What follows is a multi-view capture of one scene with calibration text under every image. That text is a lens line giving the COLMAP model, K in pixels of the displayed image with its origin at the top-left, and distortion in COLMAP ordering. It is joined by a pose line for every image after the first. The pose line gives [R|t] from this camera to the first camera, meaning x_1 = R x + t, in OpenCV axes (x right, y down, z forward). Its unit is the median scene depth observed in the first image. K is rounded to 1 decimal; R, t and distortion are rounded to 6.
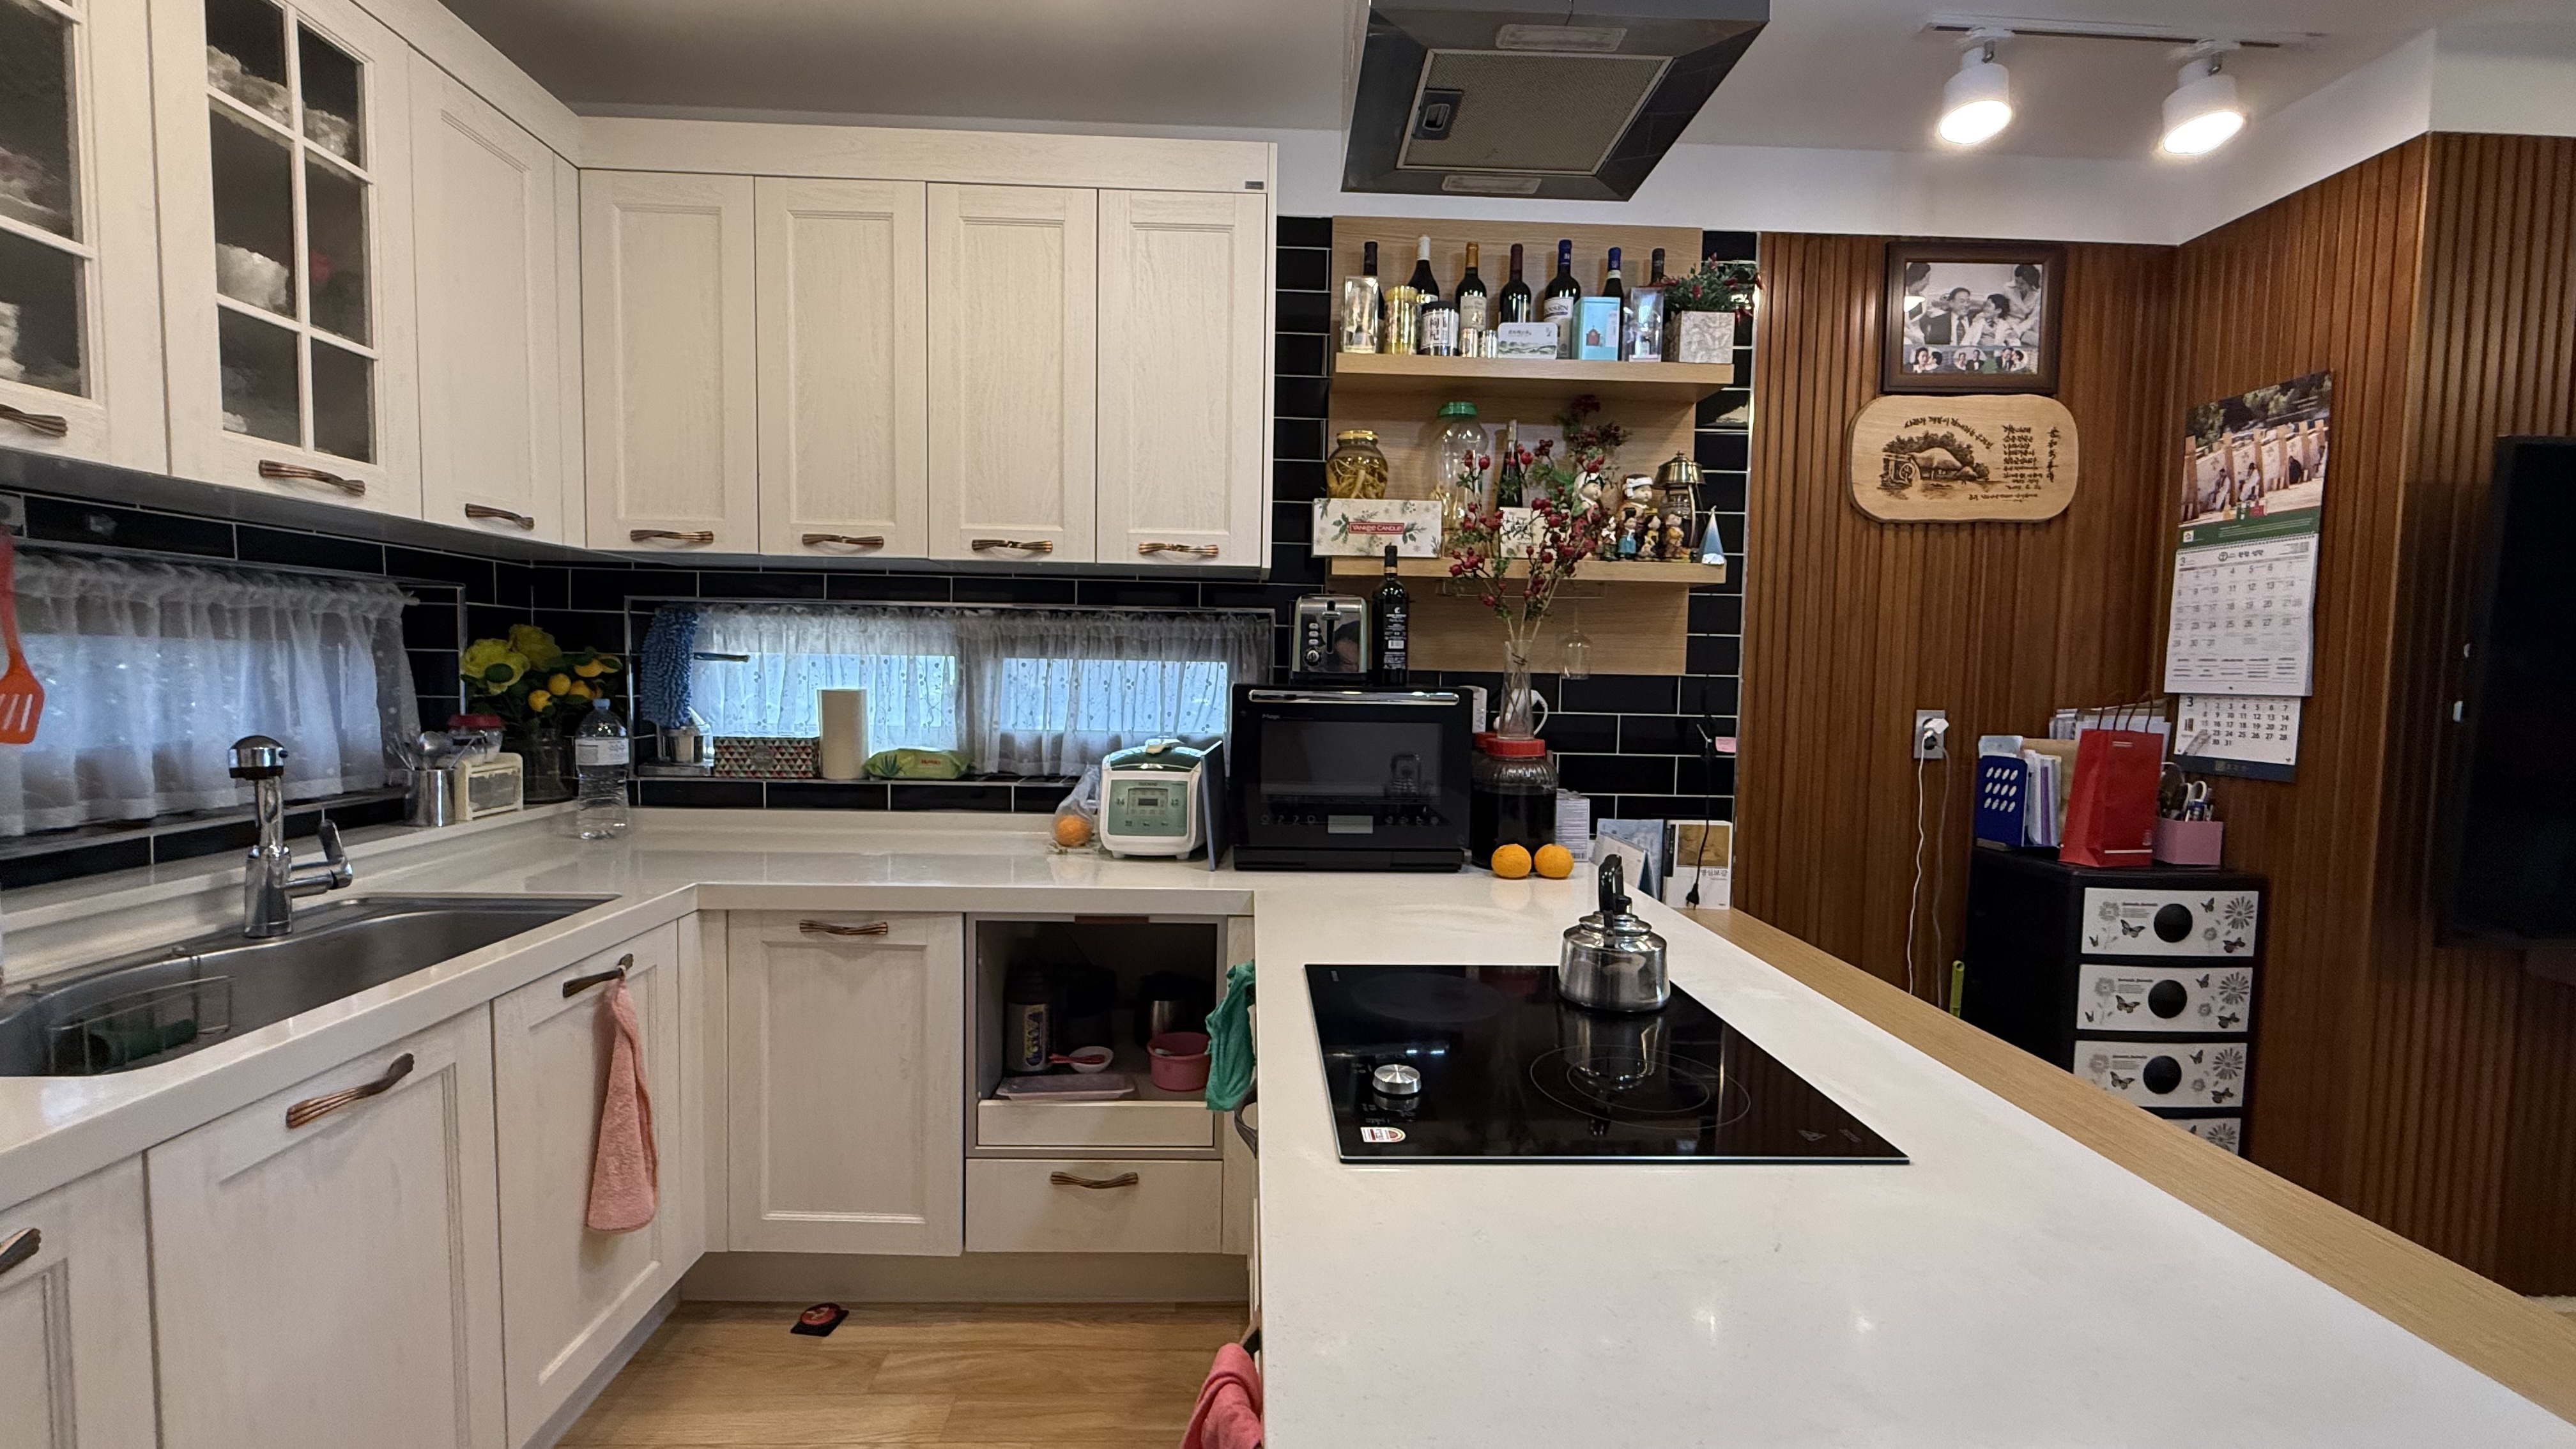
lens RADIAL K [[1026.1, 0, 1285.1], [0, 1026.1, 726.7], [0, 0, 1]] dist [0.002454, 0.000077]
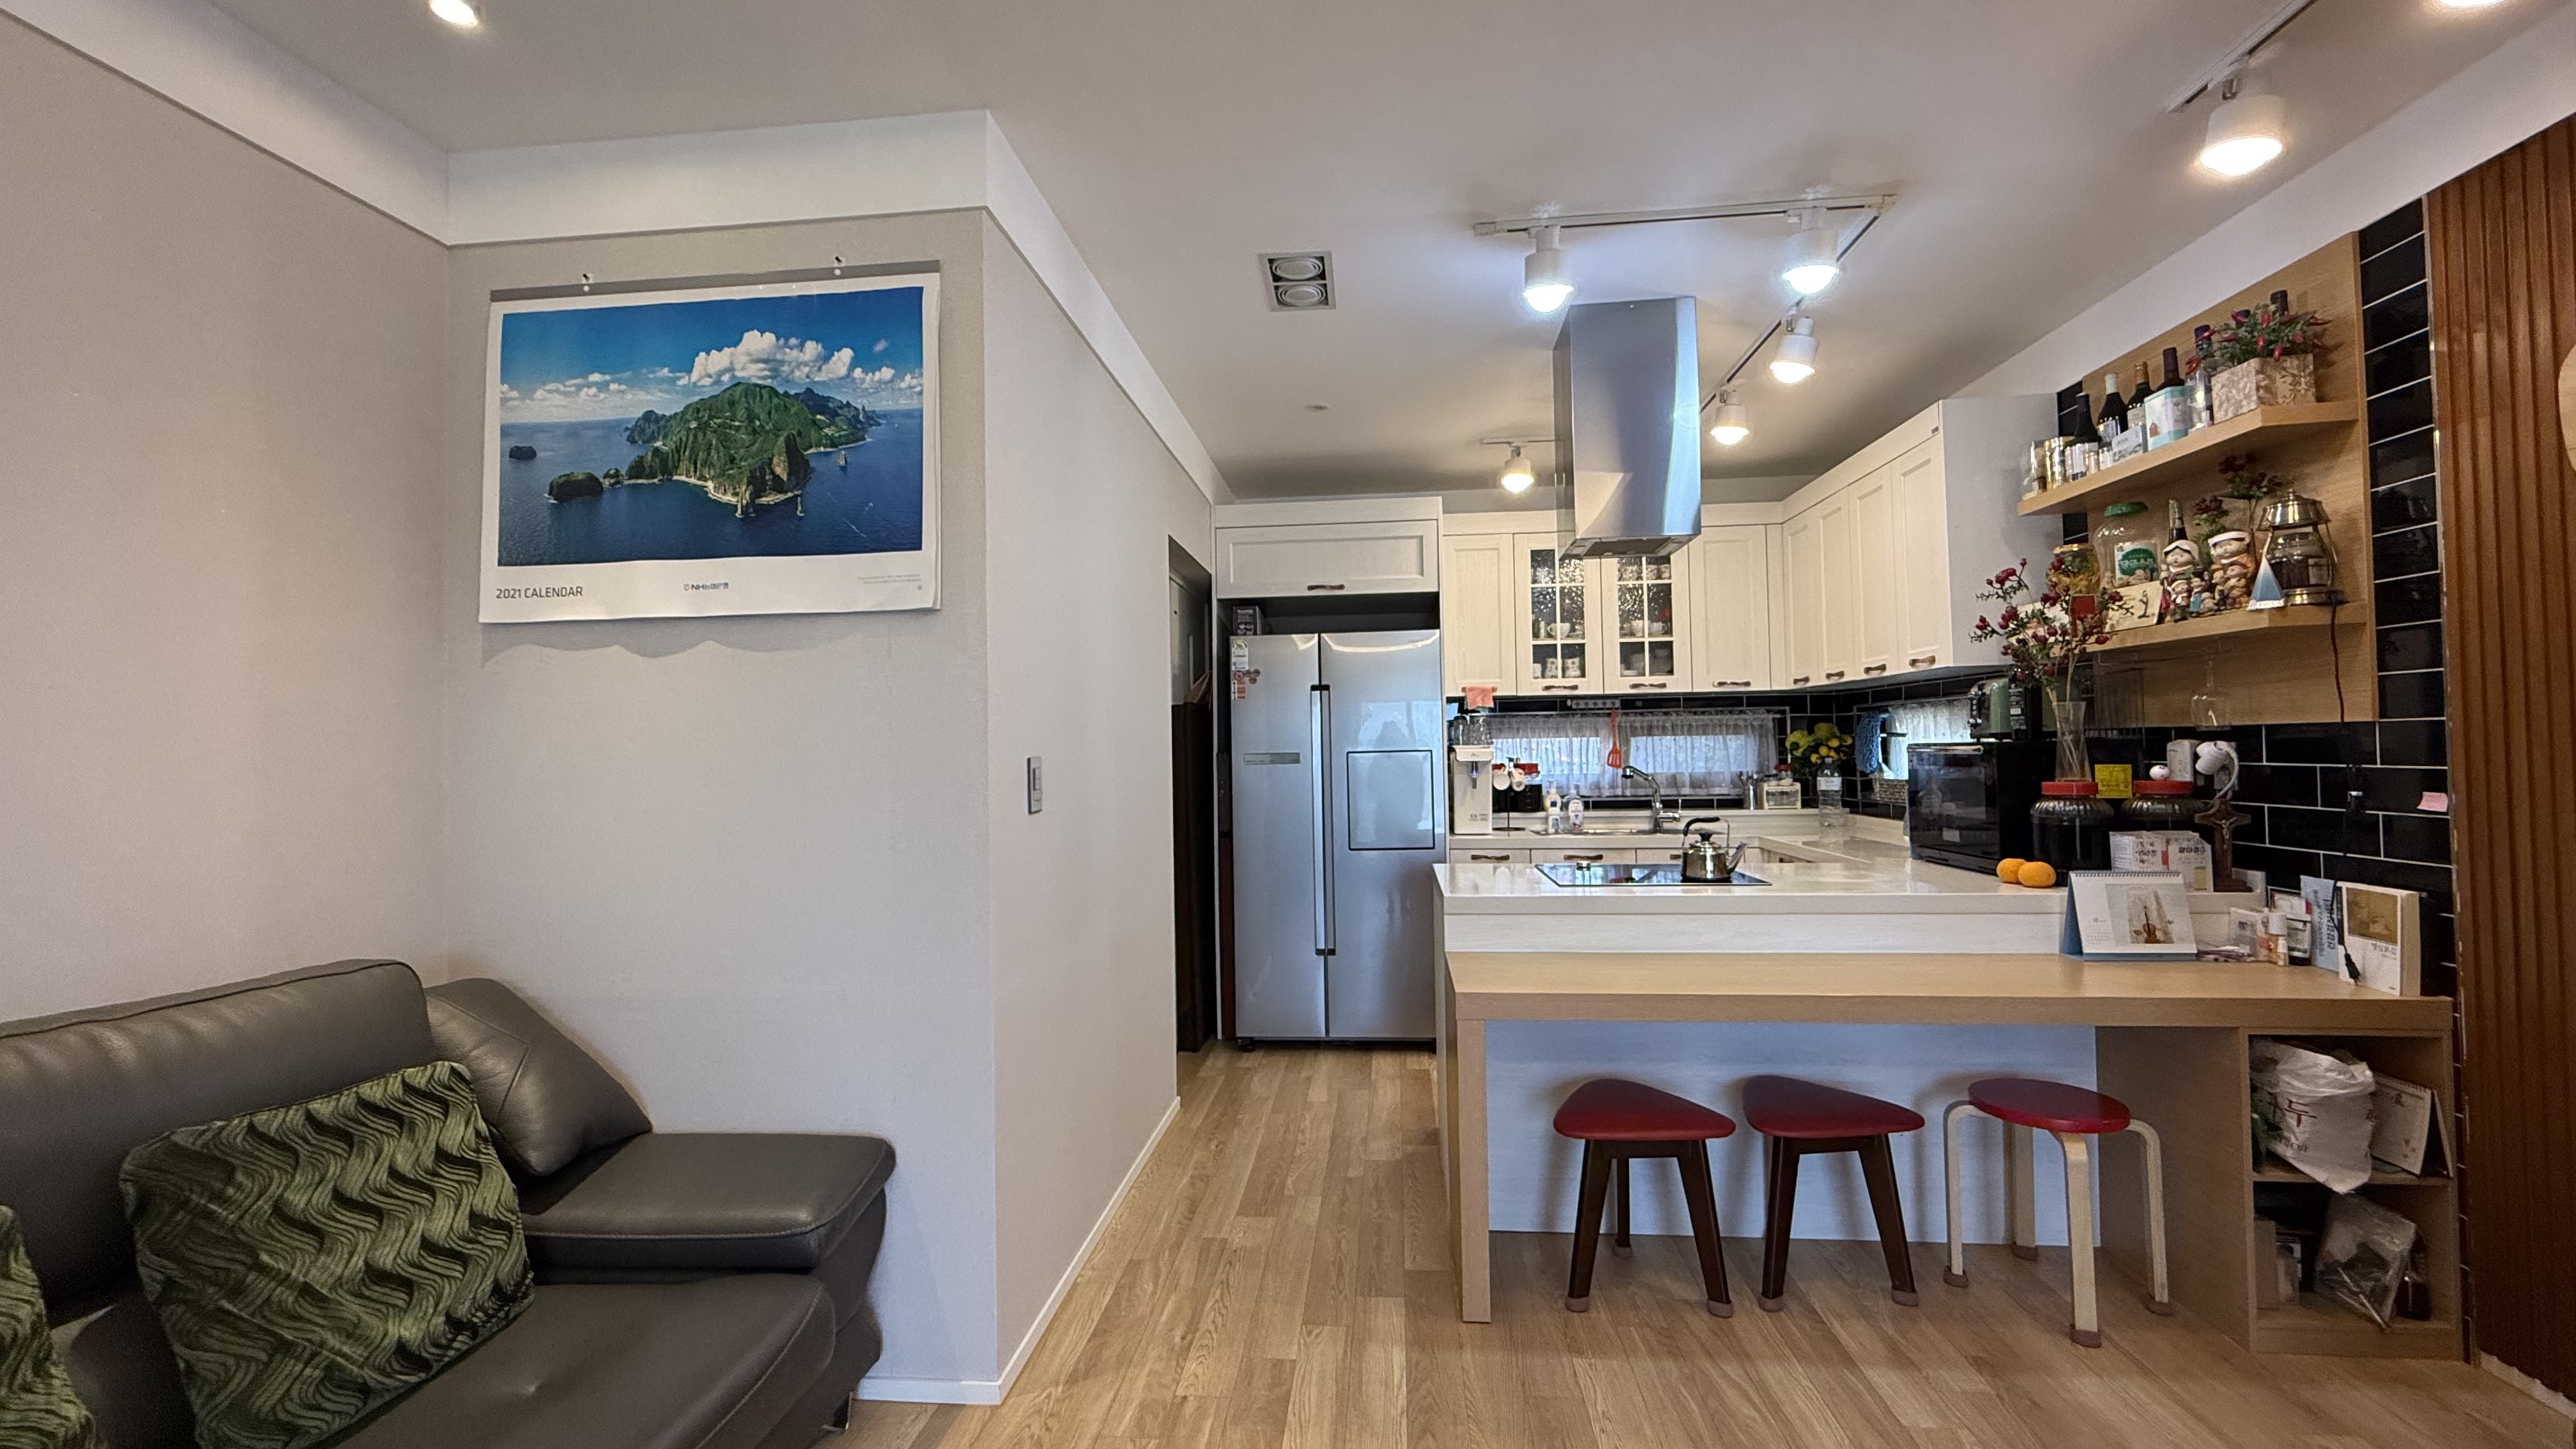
lens RADIAL K [[1026.1, 0, 1293.0], [0, 1026.1, 725.2], [0, 0, 1]] dist [0.002454, 0.000077]
pose [[-0.127562, -0.040271, -0.991013, 1.529748], [-0.037398, 0.998660, -0.035768, 0.022531], [0.991125, 0.032499, -0.128897, 0.214154]]
